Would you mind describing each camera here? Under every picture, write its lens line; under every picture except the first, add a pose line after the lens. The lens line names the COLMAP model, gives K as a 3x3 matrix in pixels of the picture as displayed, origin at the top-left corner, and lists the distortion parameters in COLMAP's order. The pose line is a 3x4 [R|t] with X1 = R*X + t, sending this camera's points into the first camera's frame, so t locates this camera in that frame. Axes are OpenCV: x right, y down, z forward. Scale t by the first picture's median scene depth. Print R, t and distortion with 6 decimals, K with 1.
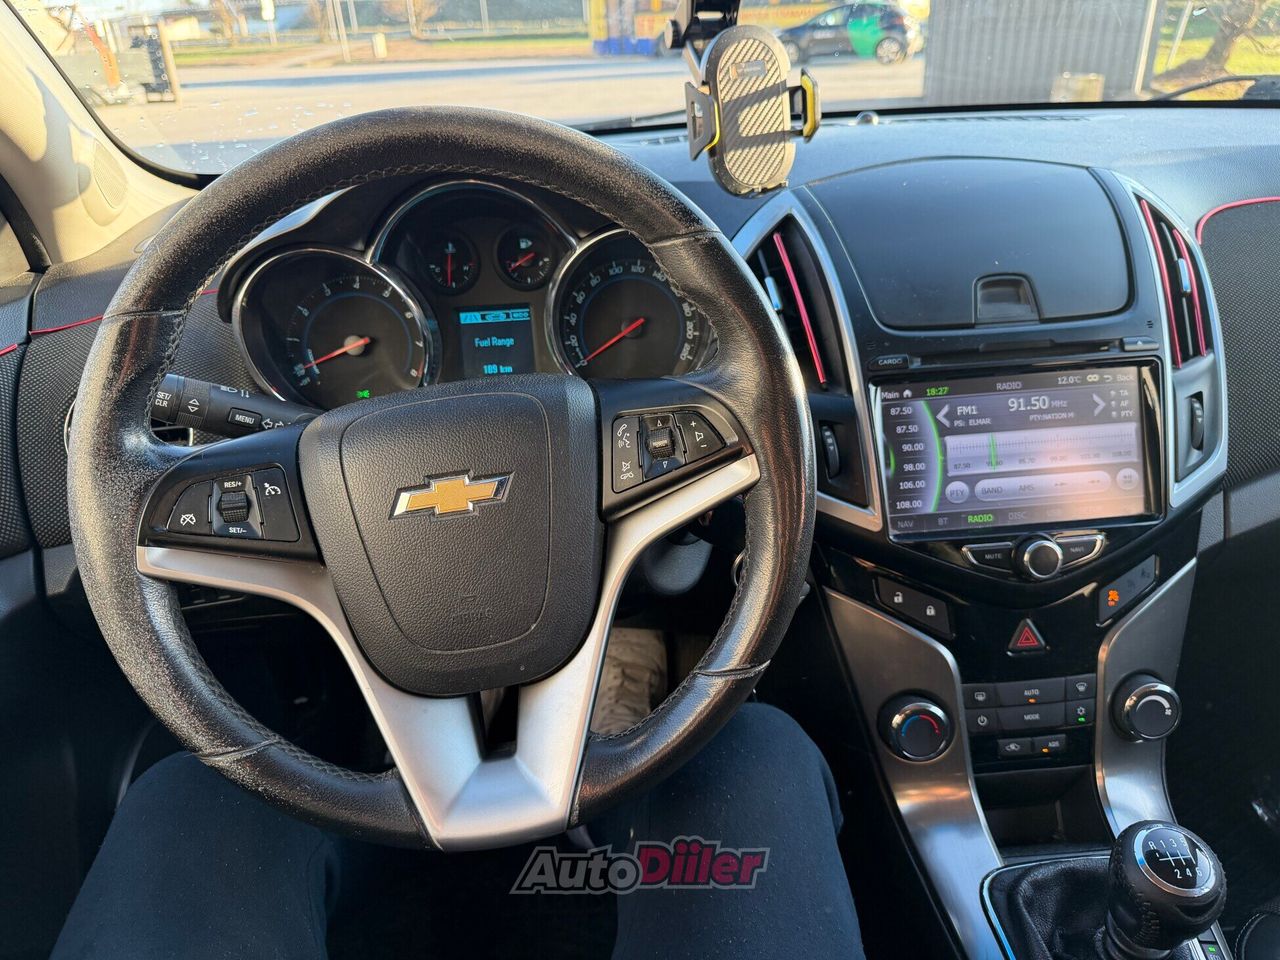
lens RADIAL K [[886.0, 0, 640.0], [0, 886.0, 480.0], [0, 0, 1]] dist [0.094866, -0.147365]
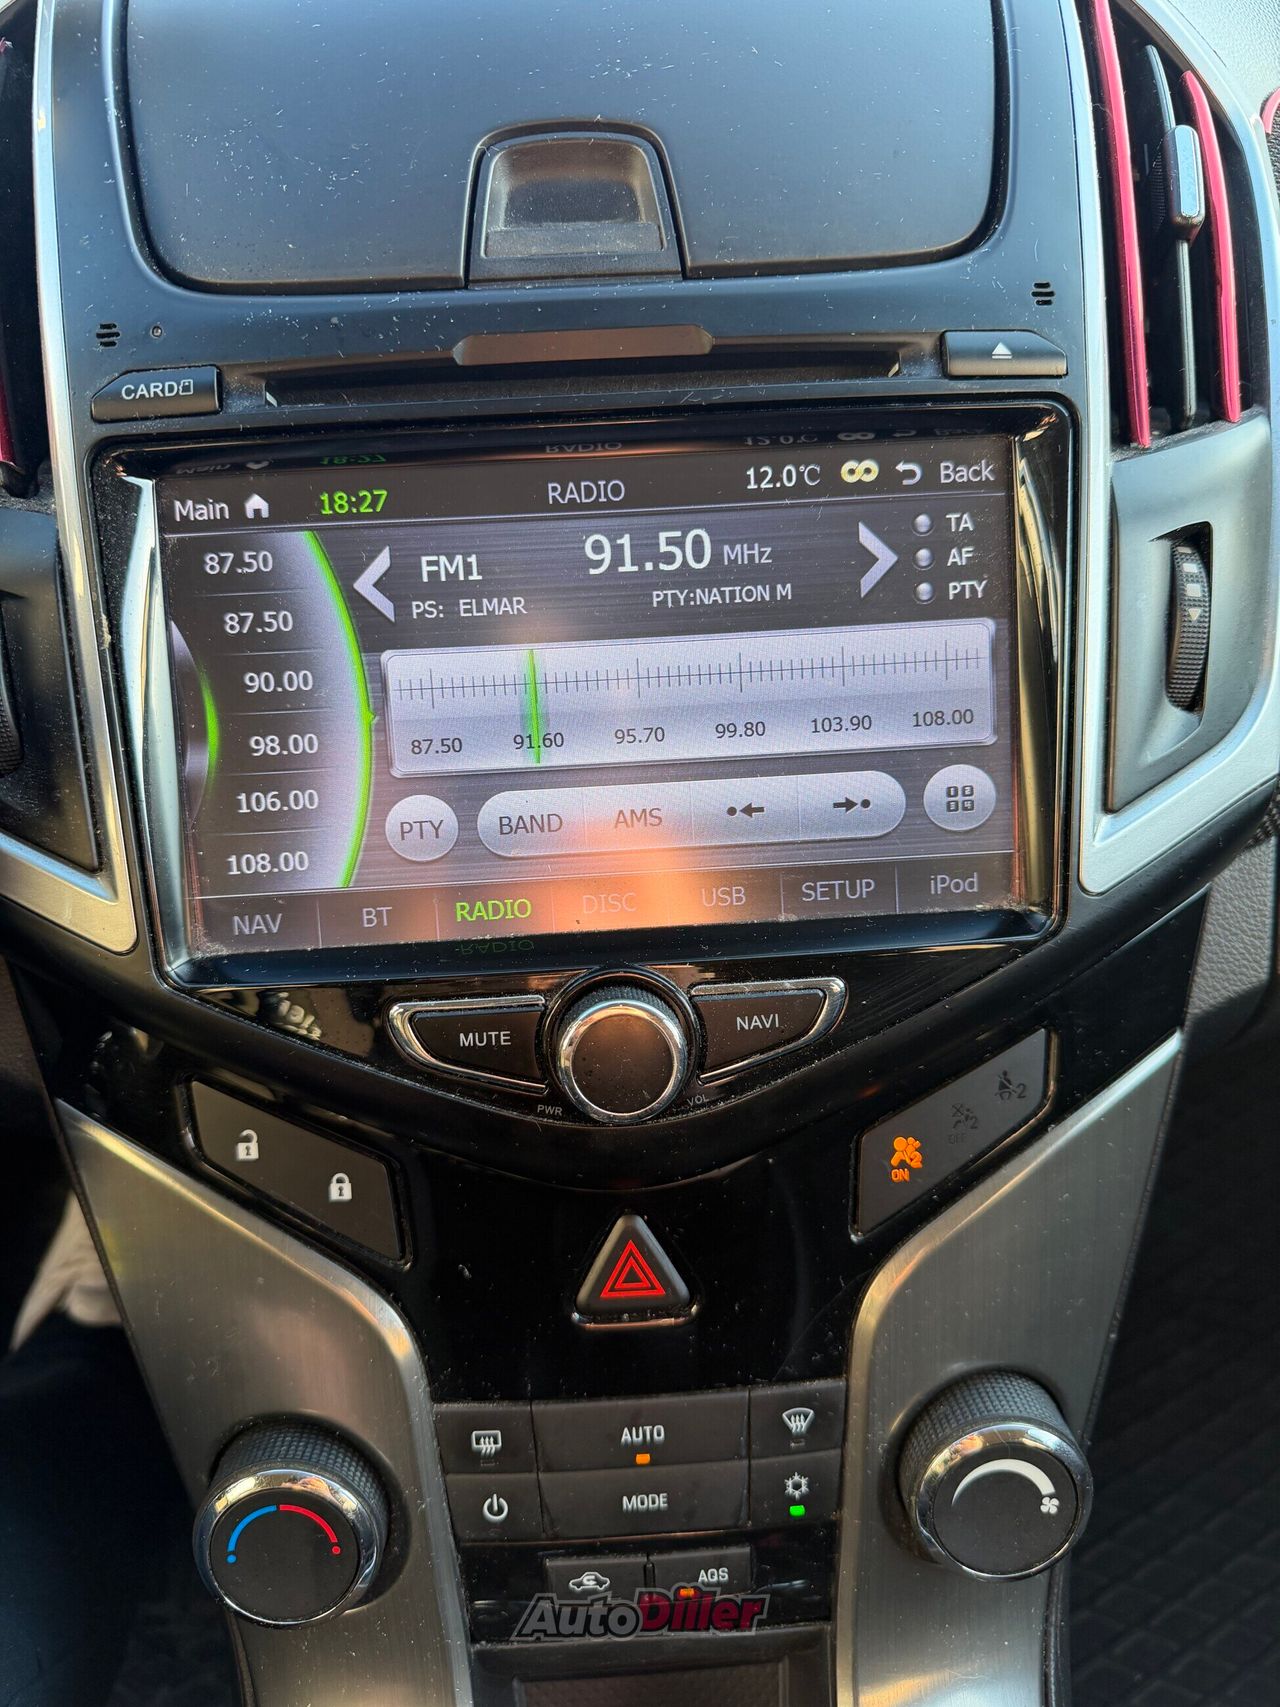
lens RADIAL K [[1272.6, 0, 640.0], [0, 1272.6, 853.5], [0, 0, 1]] dist [0.084157, -0.208771]
pose [[0.999425, 0.024564, -0.023389, 0.444348], [-0.022772, 0.996994, 0.074051, -0.012701], [0.025137, -0.073476, 0.996980, 0.547722]]
